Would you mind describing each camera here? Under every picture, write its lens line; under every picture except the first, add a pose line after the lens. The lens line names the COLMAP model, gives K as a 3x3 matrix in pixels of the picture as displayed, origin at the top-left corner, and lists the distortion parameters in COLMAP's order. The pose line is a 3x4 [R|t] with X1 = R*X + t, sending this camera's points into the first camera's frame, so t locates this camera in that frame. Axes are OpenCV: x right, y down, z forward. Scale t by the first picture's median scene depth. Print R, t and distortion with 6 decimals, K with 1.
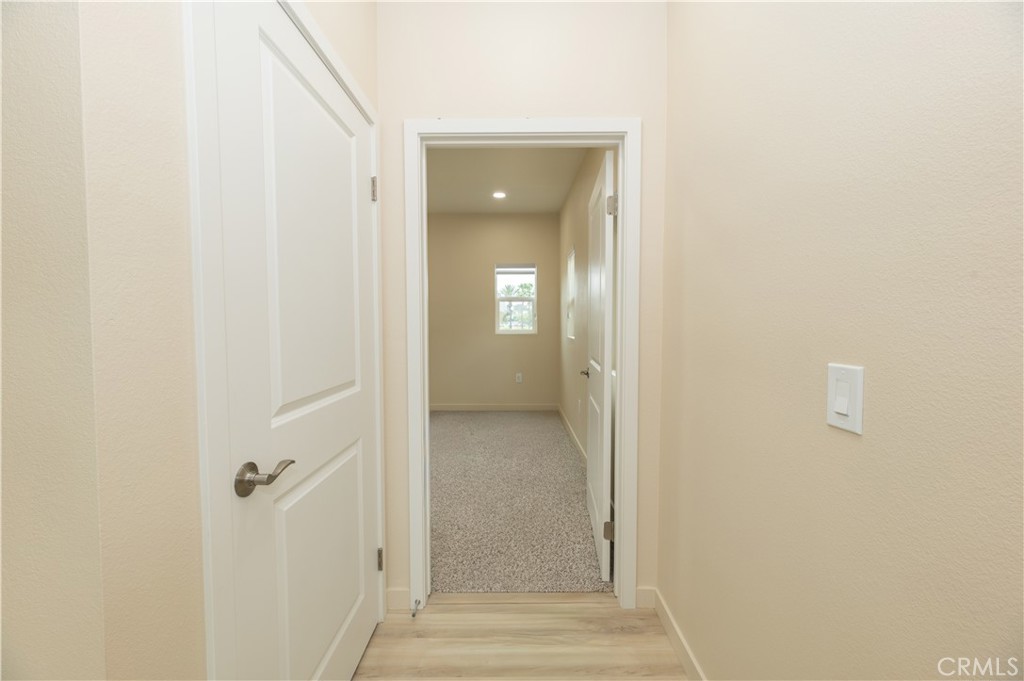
lens RADIAL K [[411.8, 0, 512.0], [0, 411.8, 340.5], [0, 0, 1]] dist [-0.000949, -0.000218]
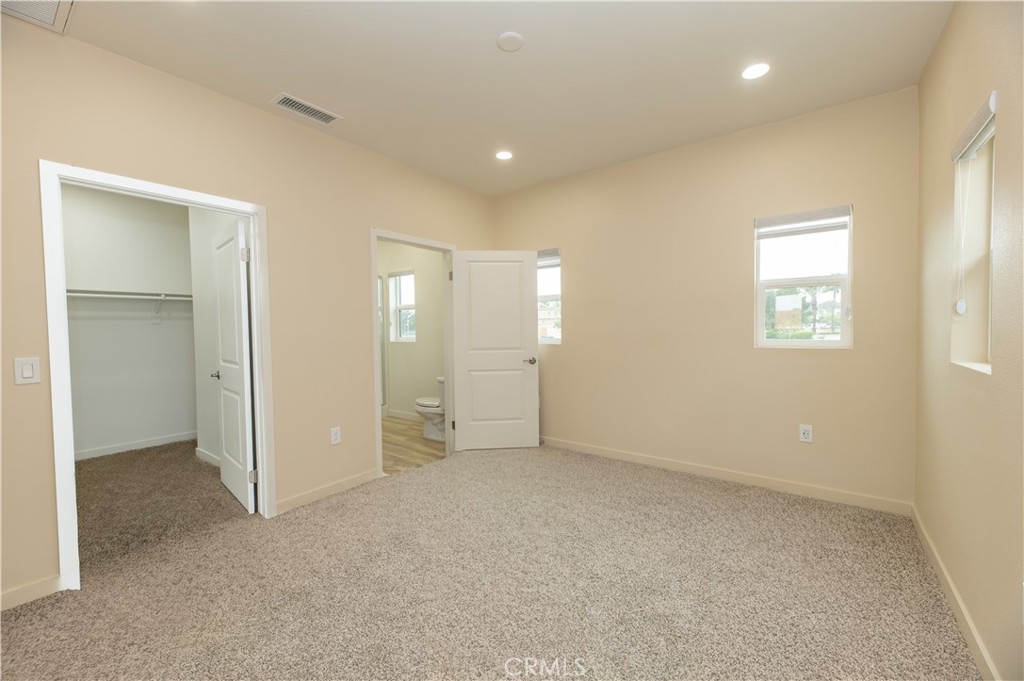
lens RADIAL K [[411.8, 0, 512.0], [0, 411.8, 340.5], [0, 0, 1]] dist [-0.000949, -0.000218]
pose [[0.803608, 0.009752, -0.595079, 0.026375], [-0.014873, 0.999883, -0.003698, -0.018362], [0.594973, 0.011822, 0.803659, 0.365990]]
